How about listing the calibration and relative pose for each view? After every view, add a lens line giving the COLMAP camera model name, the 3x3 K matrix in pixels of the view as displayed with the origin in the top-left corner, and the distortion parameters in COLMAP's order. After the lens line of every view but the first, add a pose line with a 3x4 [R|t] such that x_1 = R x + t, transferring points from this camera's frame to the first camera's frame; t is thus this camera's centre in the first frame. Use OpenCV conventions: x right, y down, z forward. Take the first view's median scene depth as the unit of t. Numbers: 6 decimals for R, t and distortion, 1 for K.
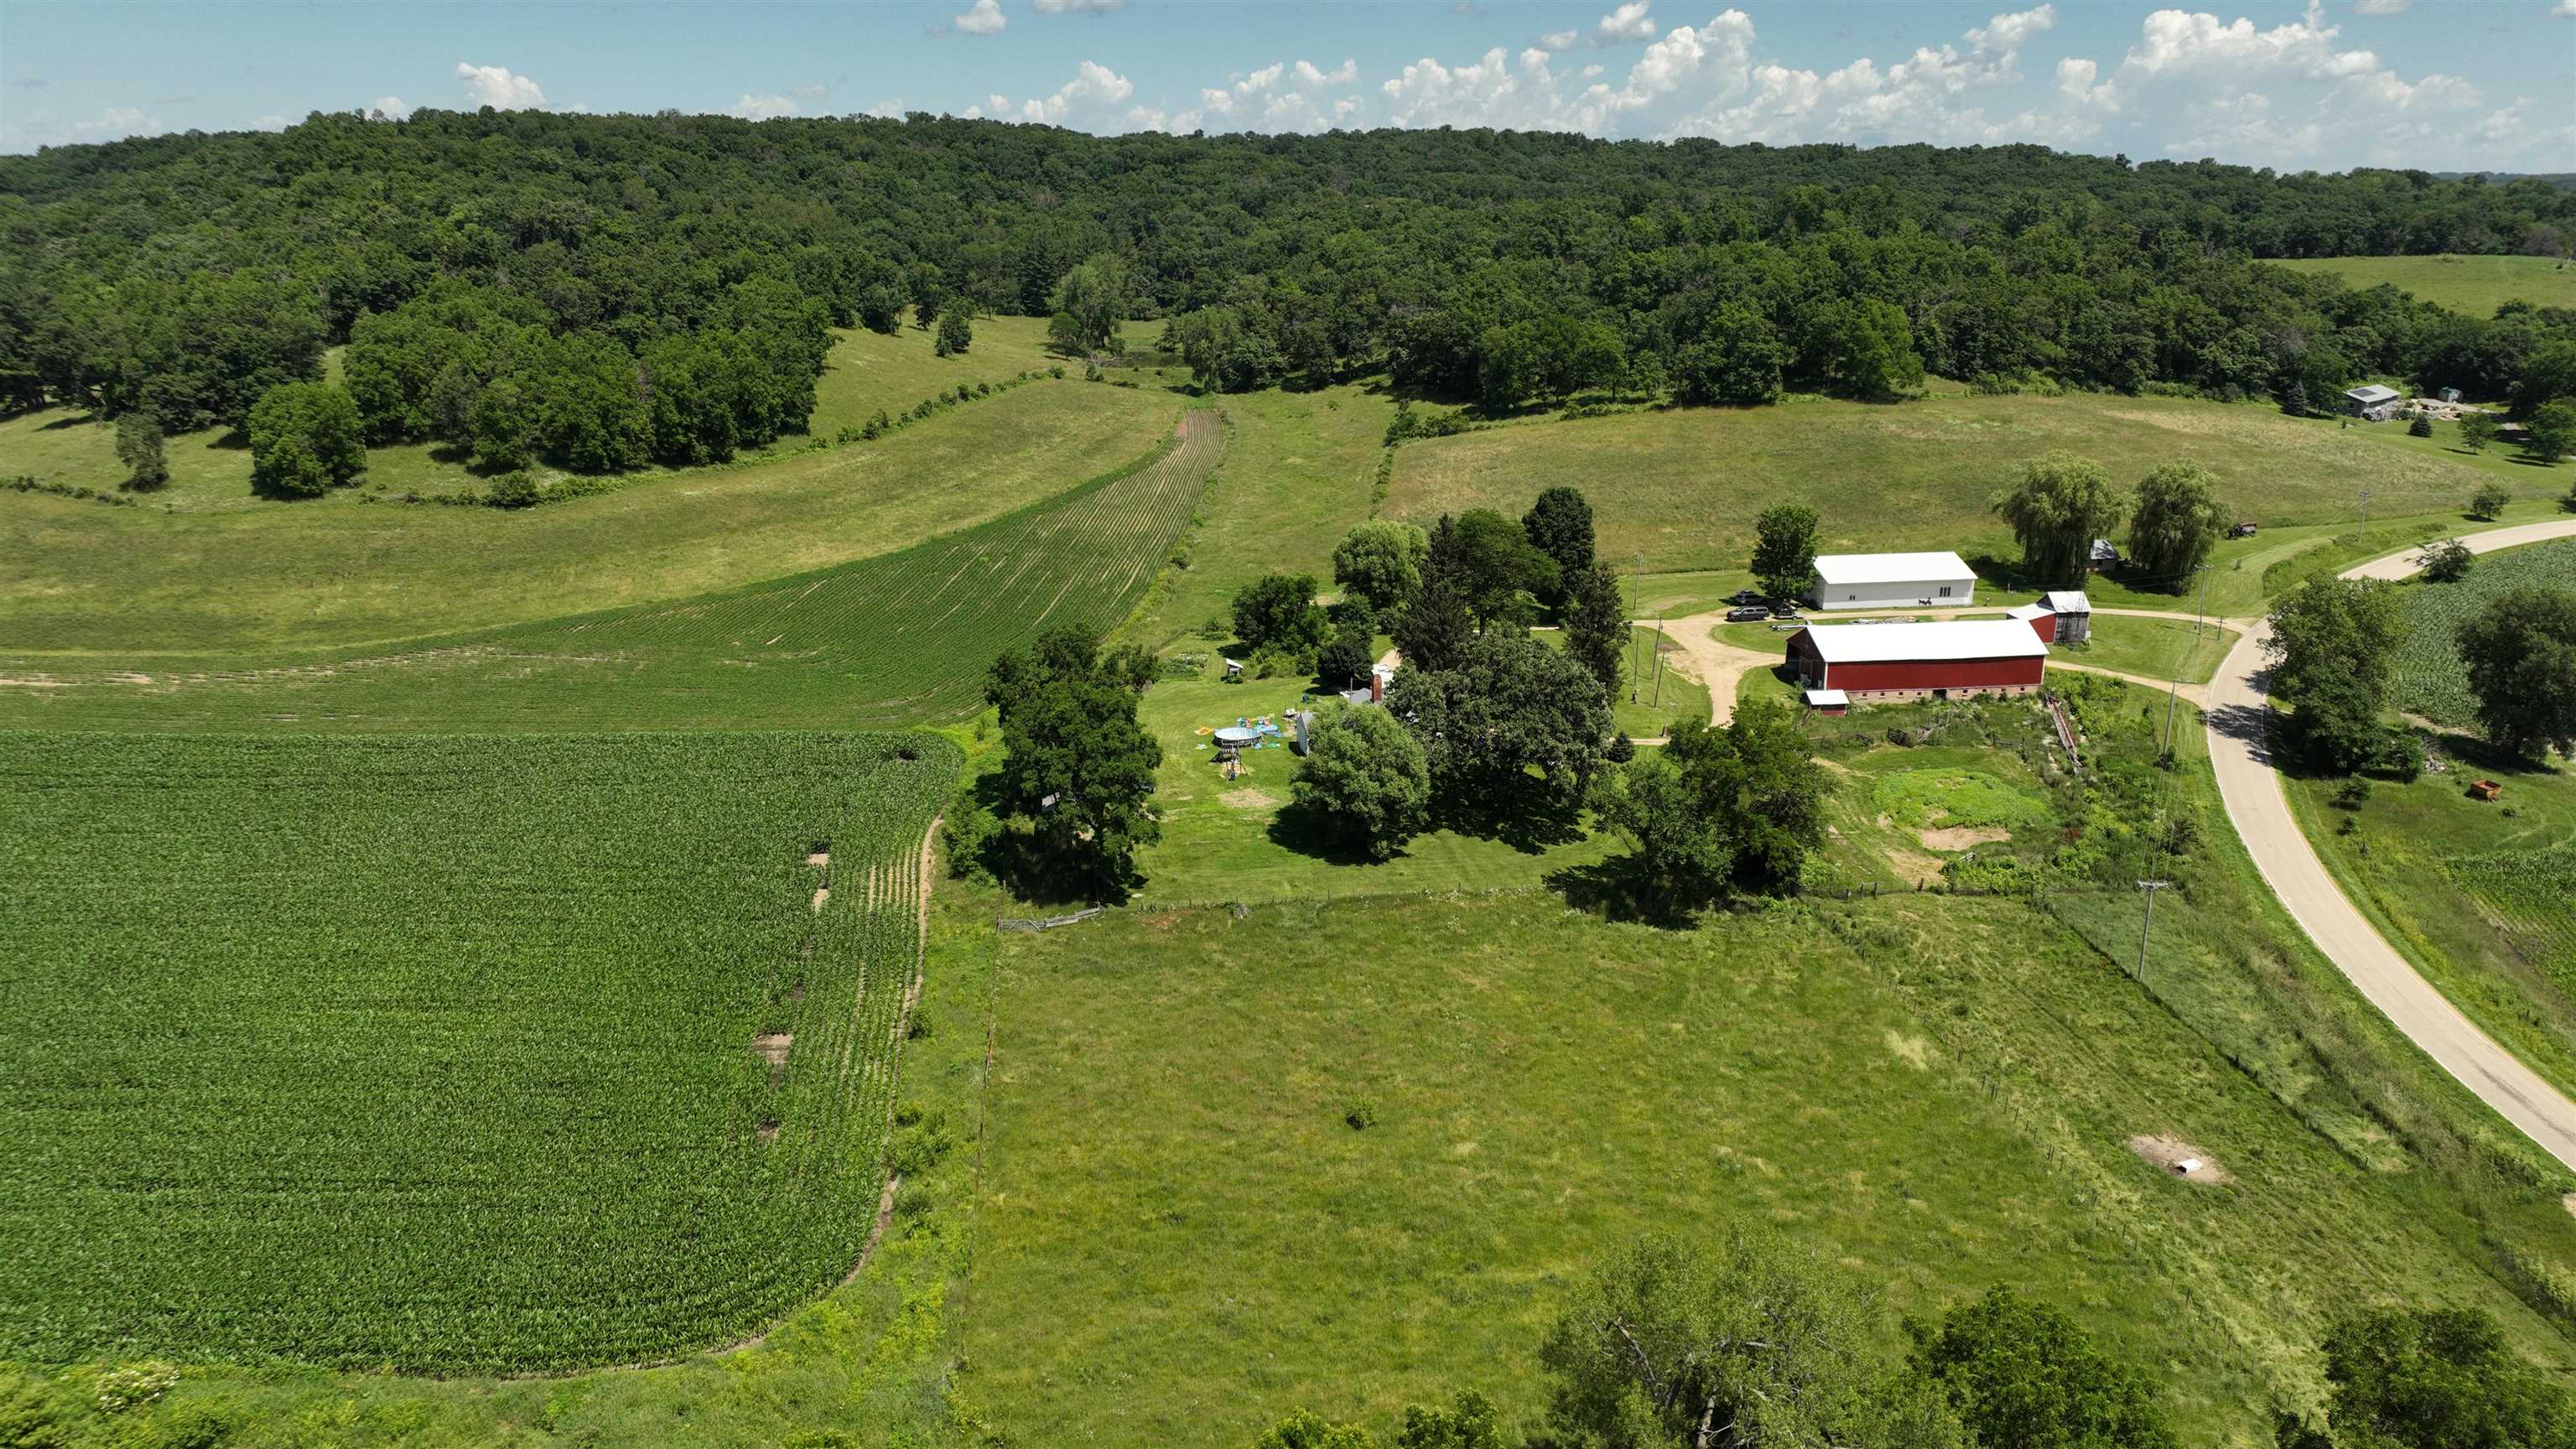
lens RADIAL K [[1813.1, 0, 1291.2], [0, 1813.1, 728.0], [0, 0, 1]] dist [0.005030, 0.009821]
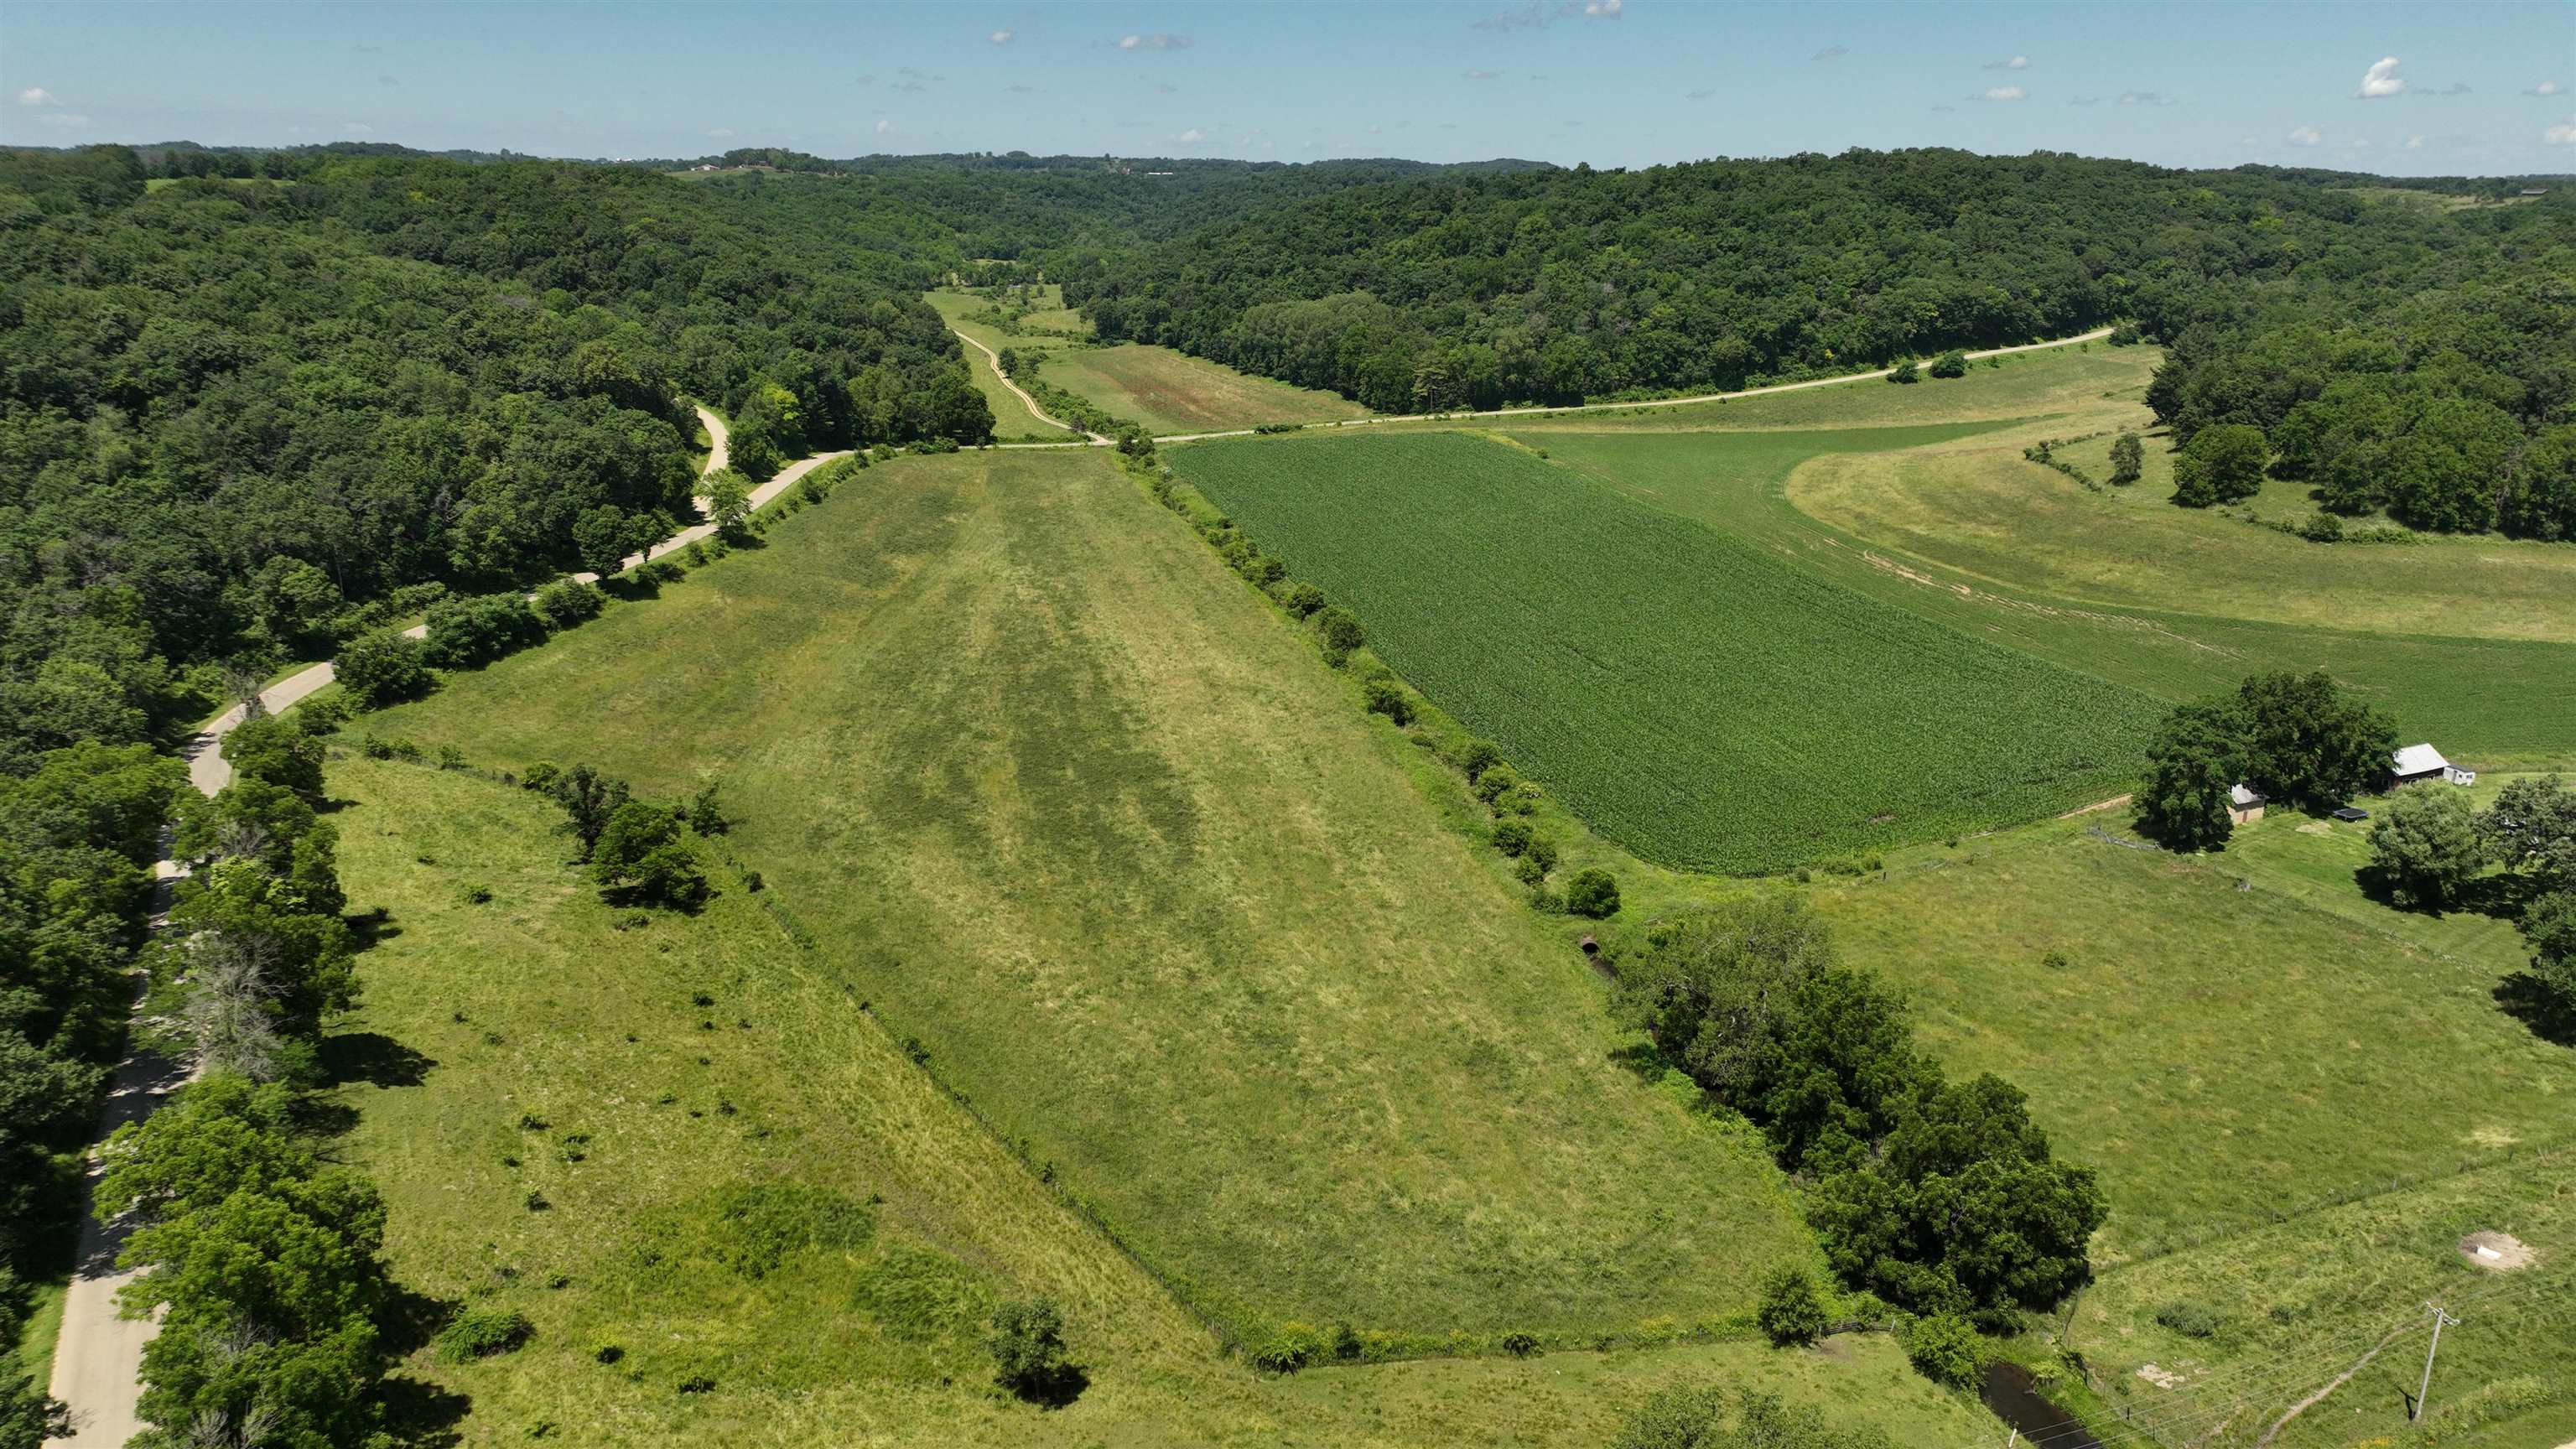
lens RADIAL K [[1813.1, 0, 1291.2], [0, 1813.1, 728.0], [0, 0, 1]] dist [0.005030, 0.009821]
pose [[0.314979, 0.273904, -0.908716, 0.507531], [-0.276726, 0.942355, 0.188124, -0.037053], [0.907861, 0.192210, 0.372618, -0.090900]]
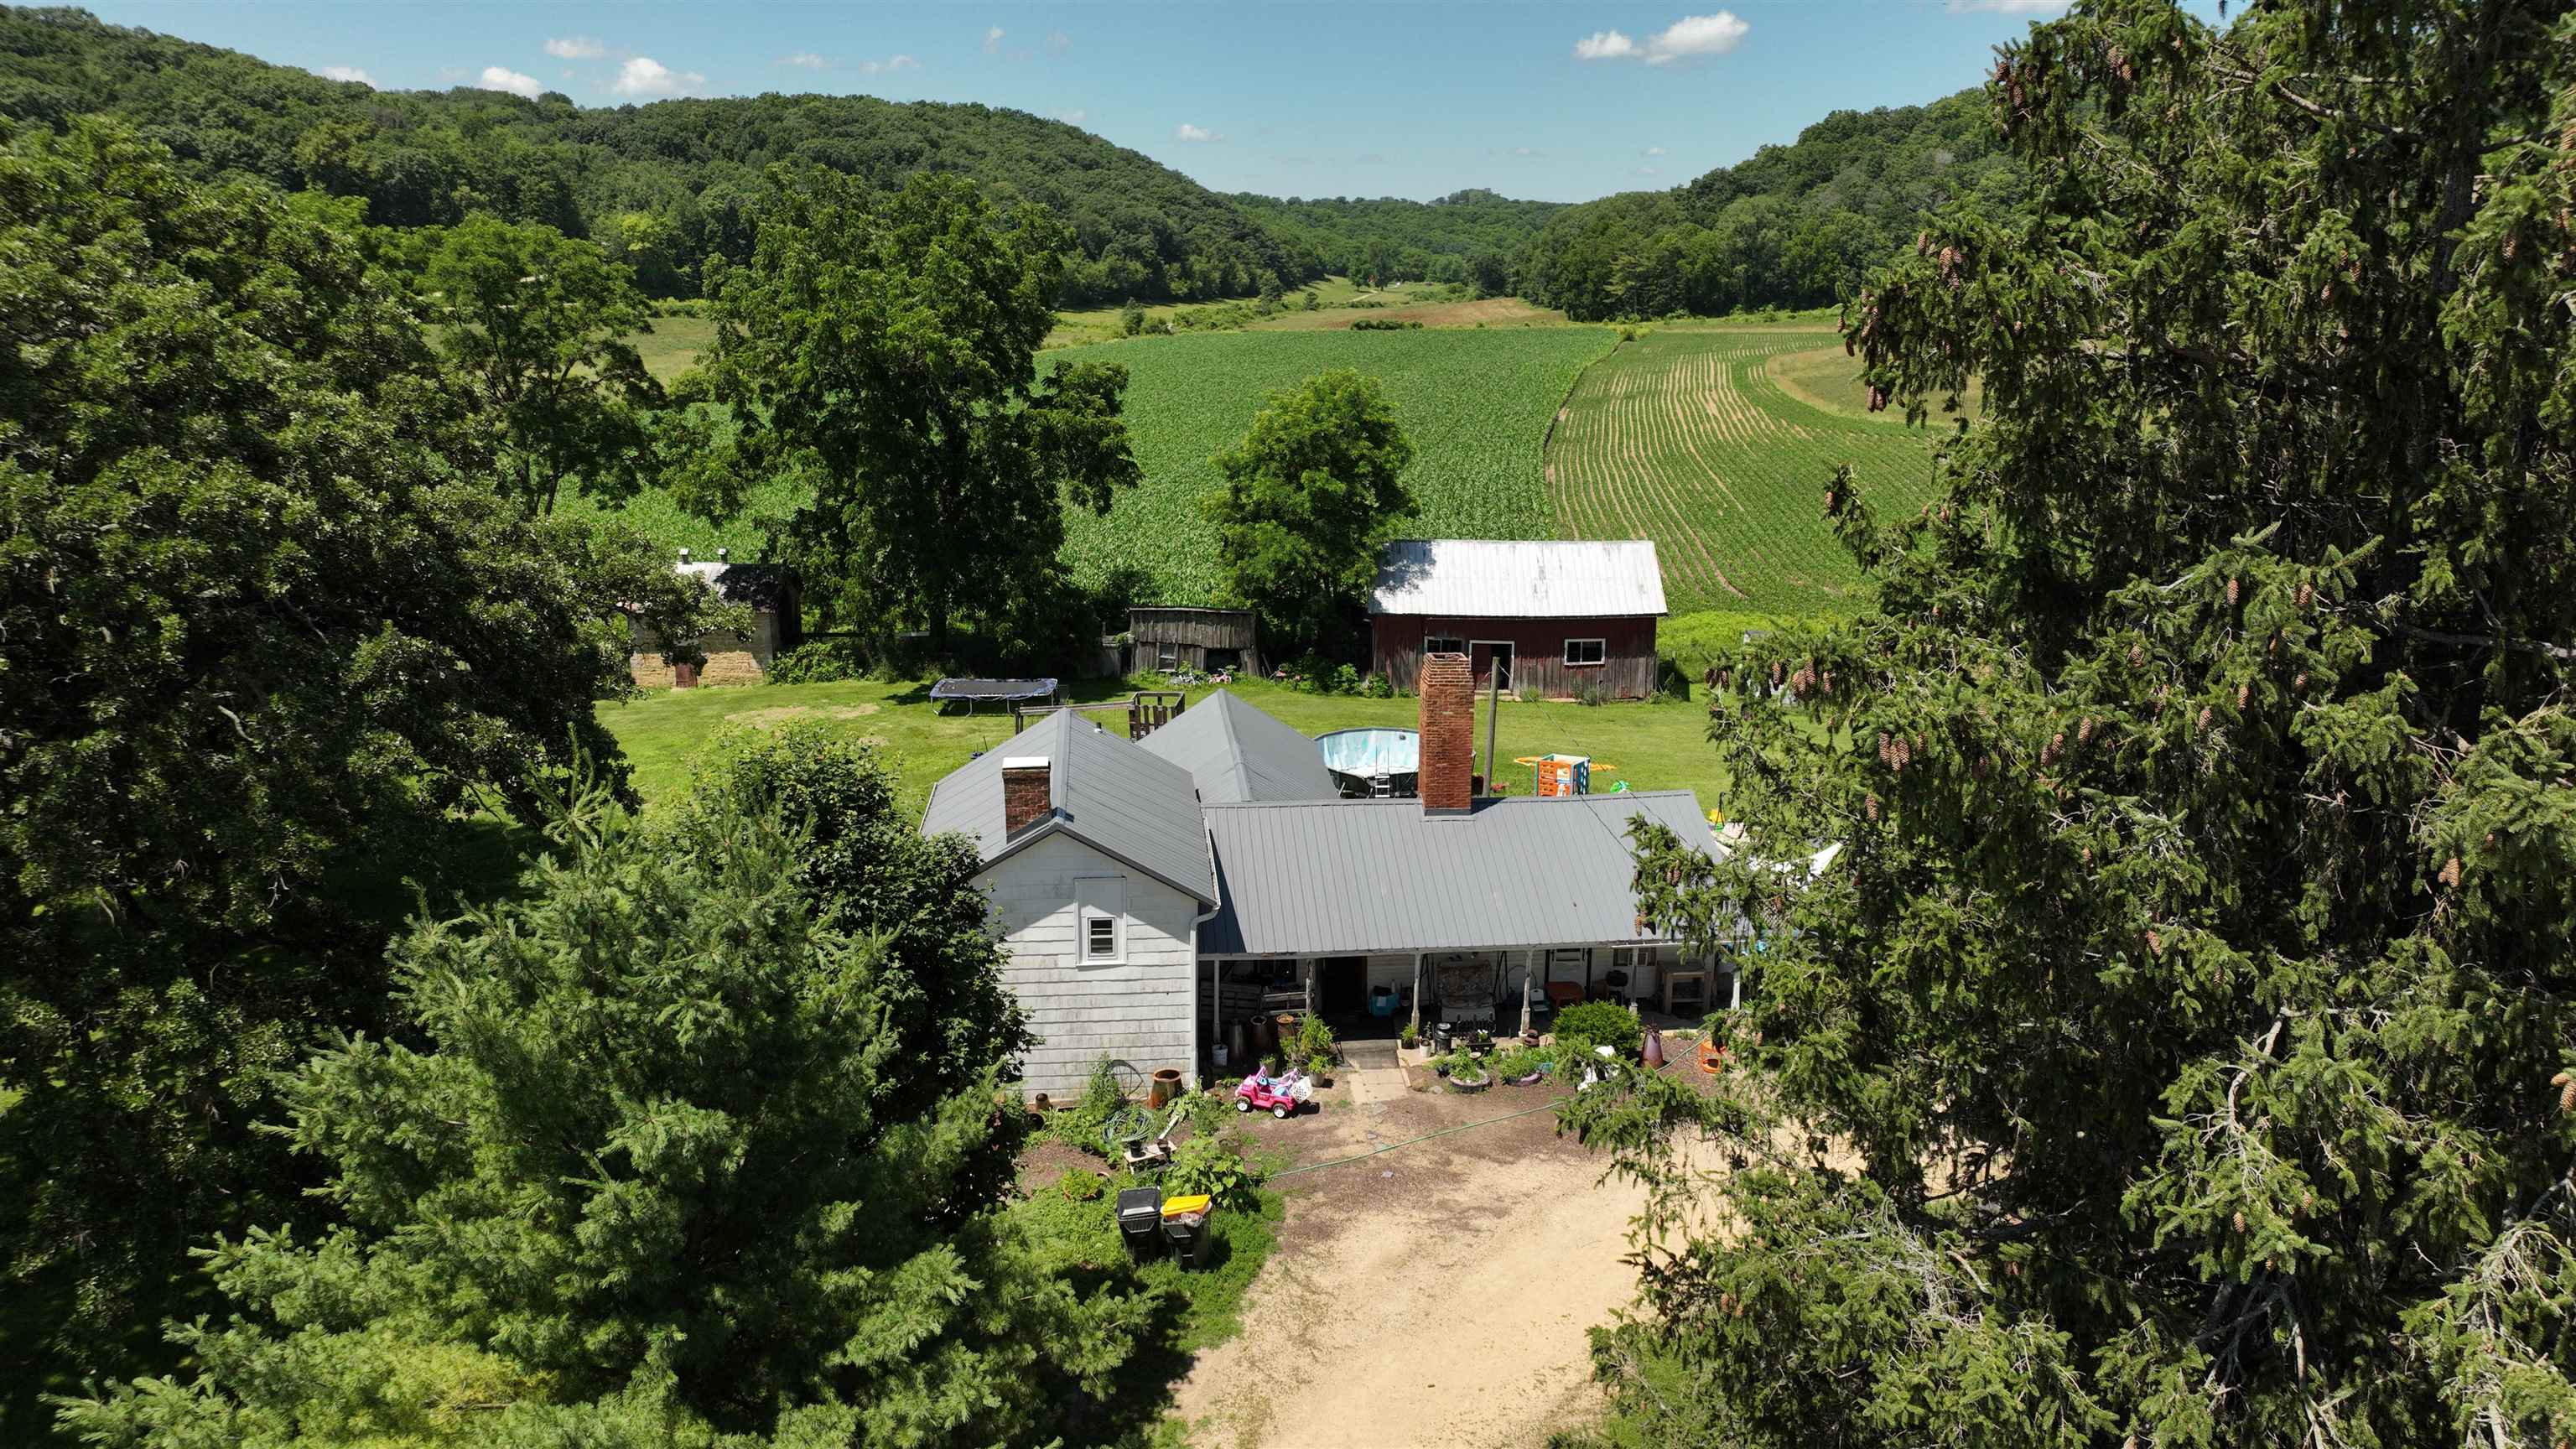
lens RADIAL K [[1813.1, 0, 1291.2], [0, 1813.1, 728.0], [0, 0, 1]] dist [0.005030, 0.009821]
pose [[-0.132885, 0.241039, -0.961375, 0.148790], [-0.287942, 0.918753, 0.270153, -0.045371], [0.948383, 0.312720, -0.052683, 0.672579]]
